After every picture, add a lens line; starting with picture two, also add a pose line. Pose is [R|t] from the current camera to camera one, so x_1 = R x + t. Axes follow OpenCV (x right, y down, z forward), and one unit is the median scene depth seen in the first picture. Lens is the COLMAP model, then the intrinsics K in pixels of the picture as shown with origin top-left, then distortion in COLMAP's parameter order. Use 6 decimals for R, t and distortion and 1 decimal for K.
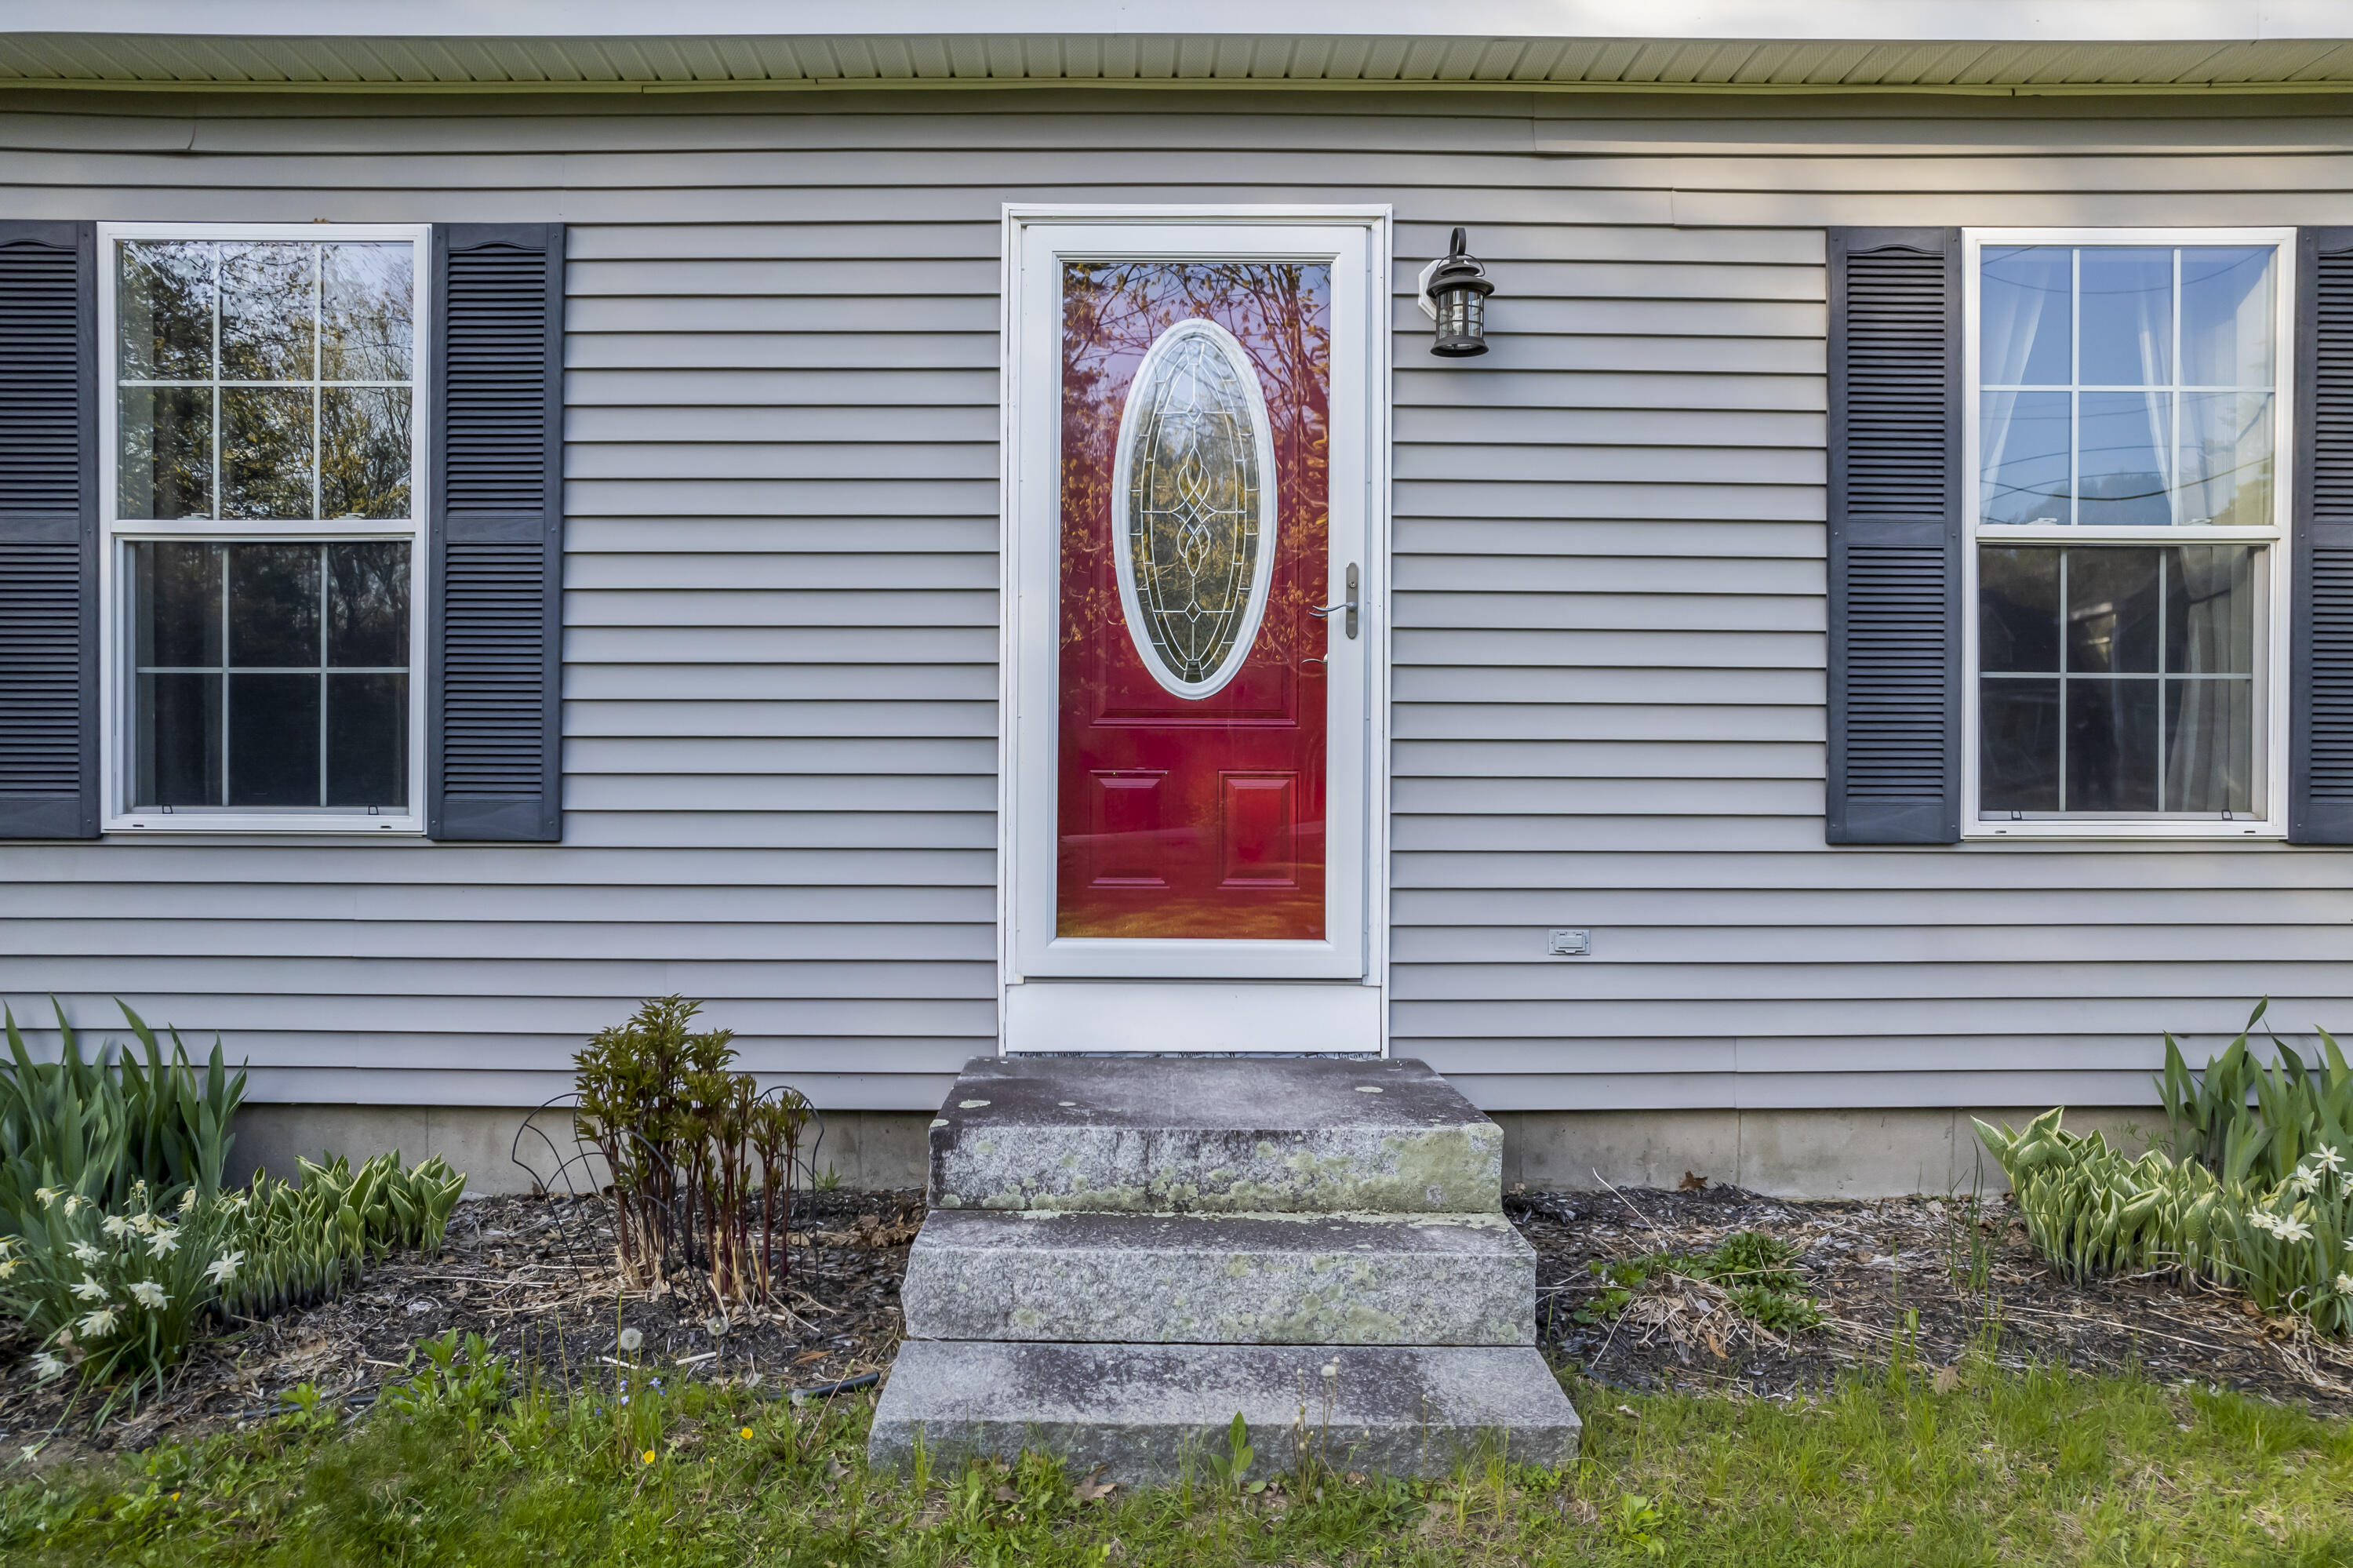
lens RADIAL K [[1488.1, 0, 1176.5], [0, 1488.1, 784.0], [0, 0, 1]] dist [-0.070673, 0.060741]
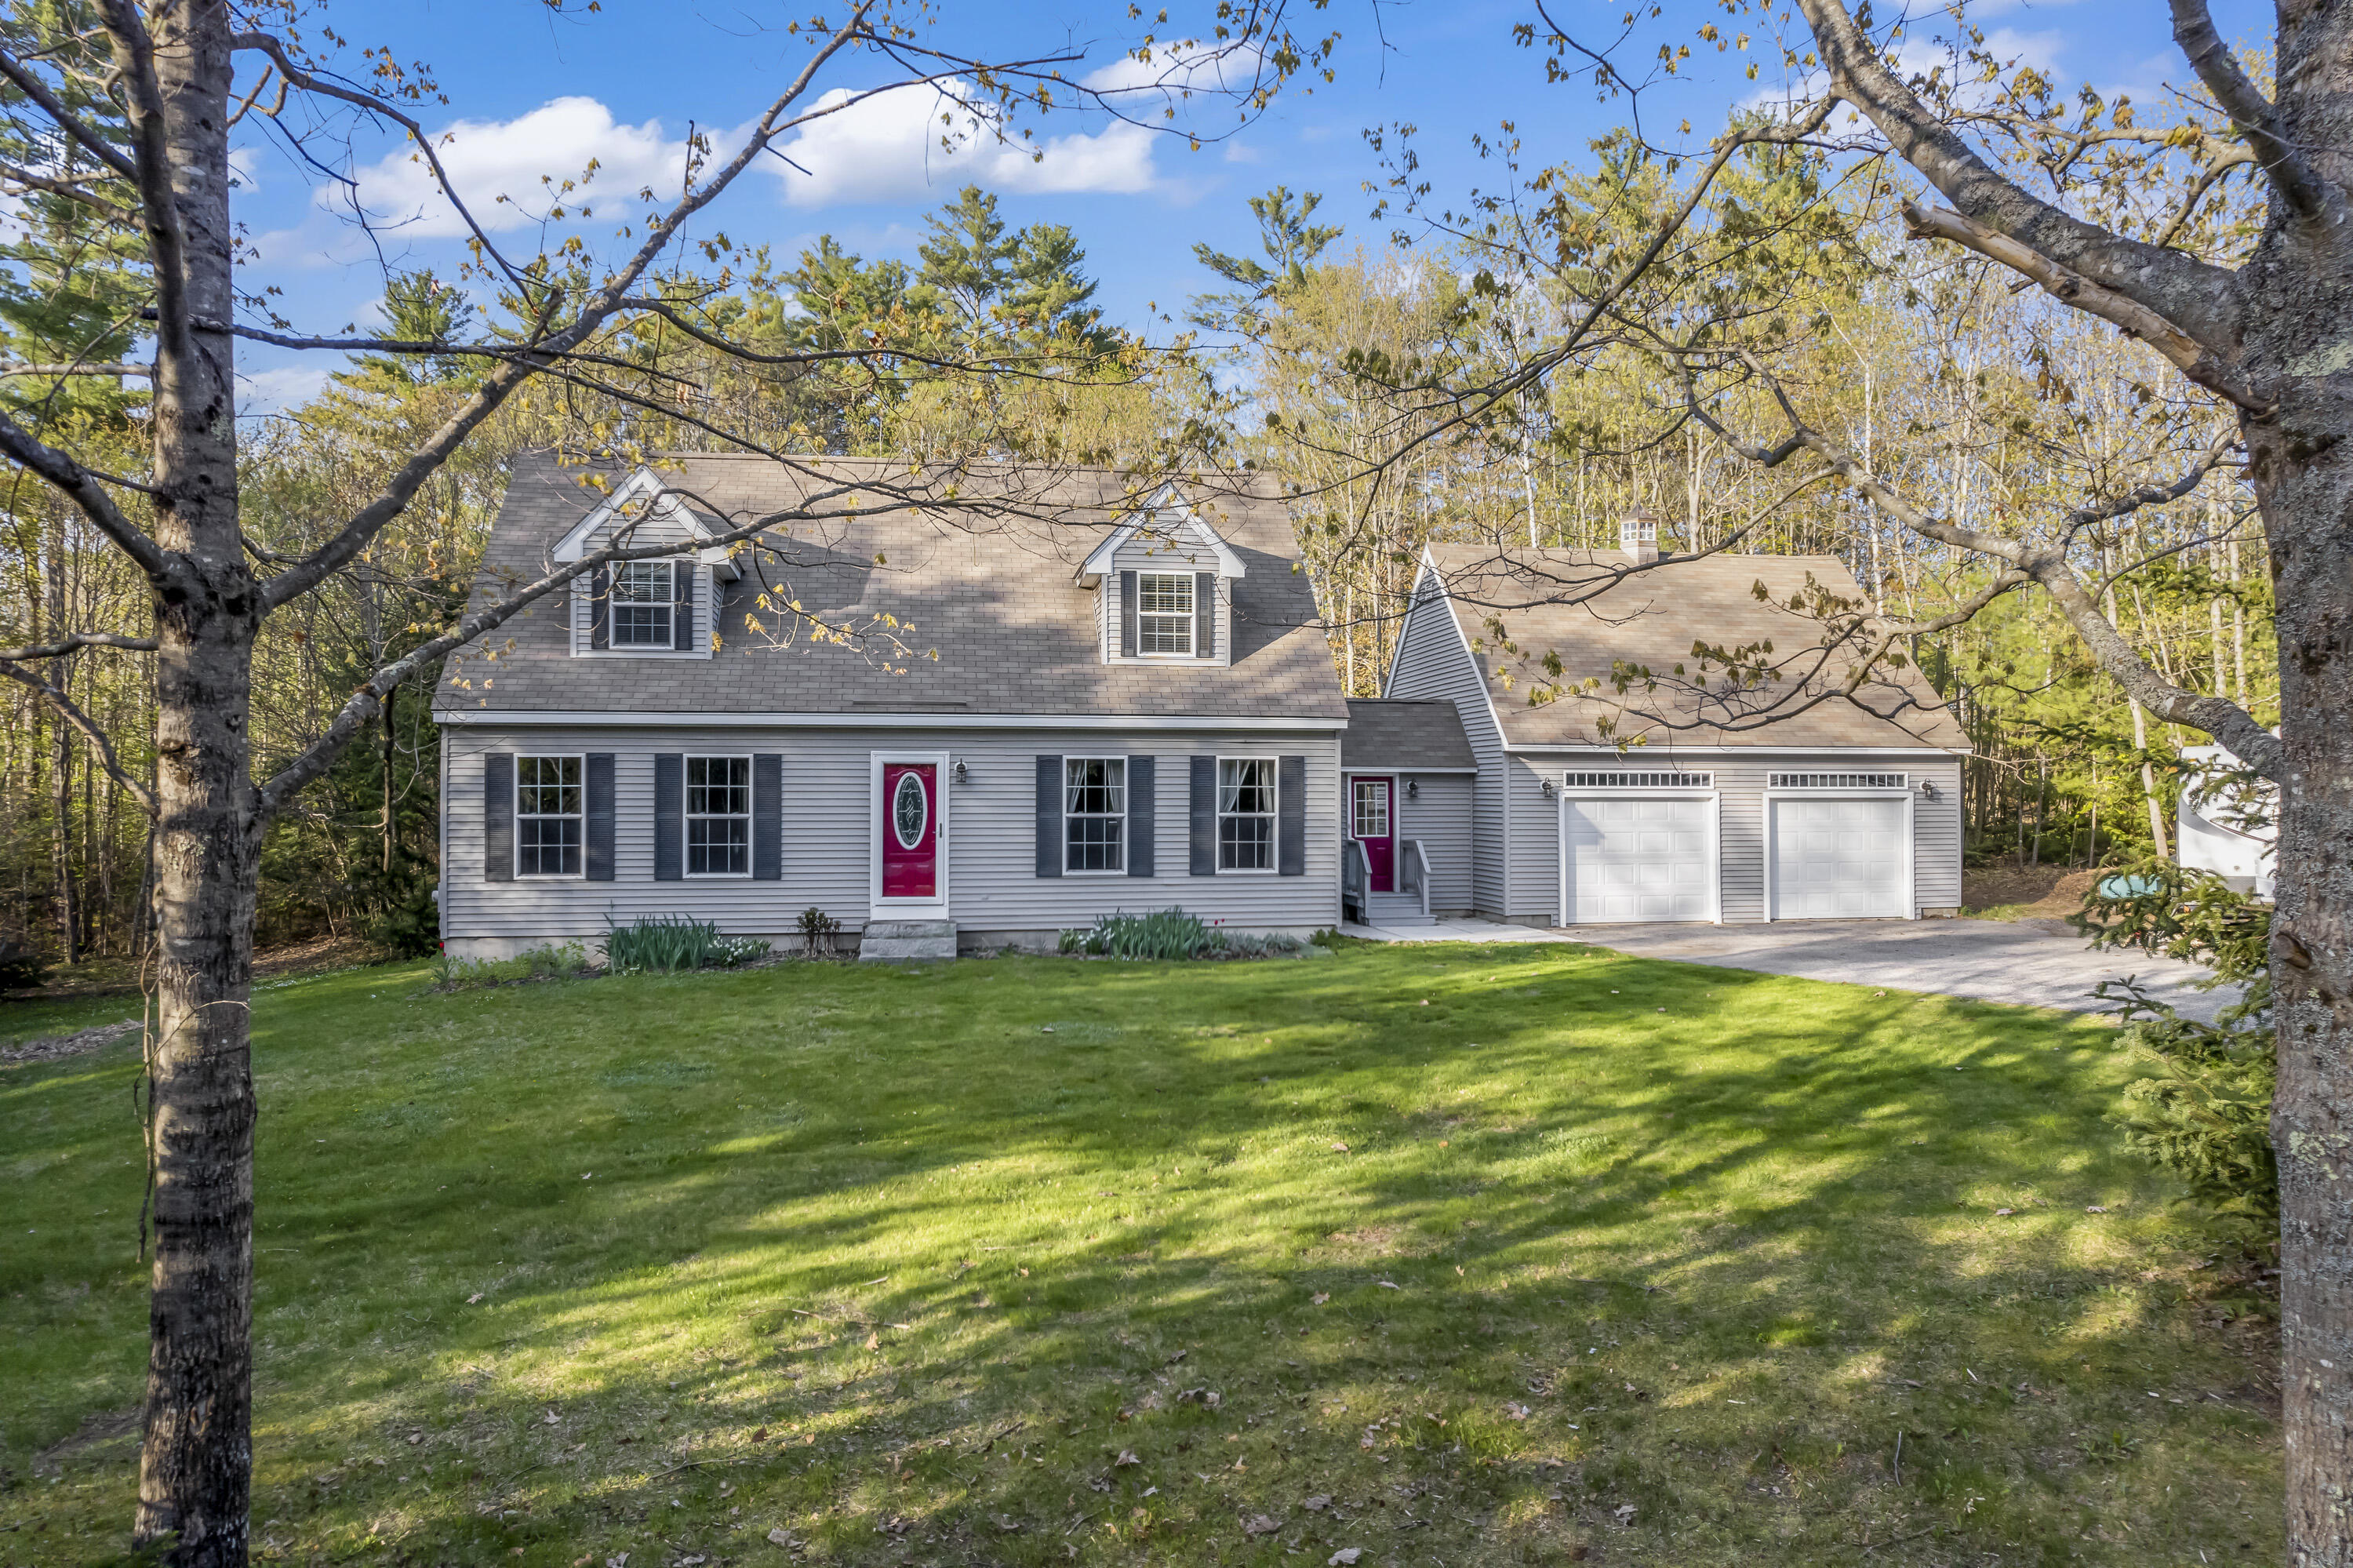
lens RADIAL K [[1488.1, 0, 1176.5], [0, 1488.1, 784.0], [0, 0, 1]] dist [-0.070673, 0.060741]
pose [[0.992062, -0.004099, 0.125685, 0.278485], [0.008241, 0.999439, -0.032458, -0.109049], [-0.125481, 0.033236, 0.991539, -4.131667]]
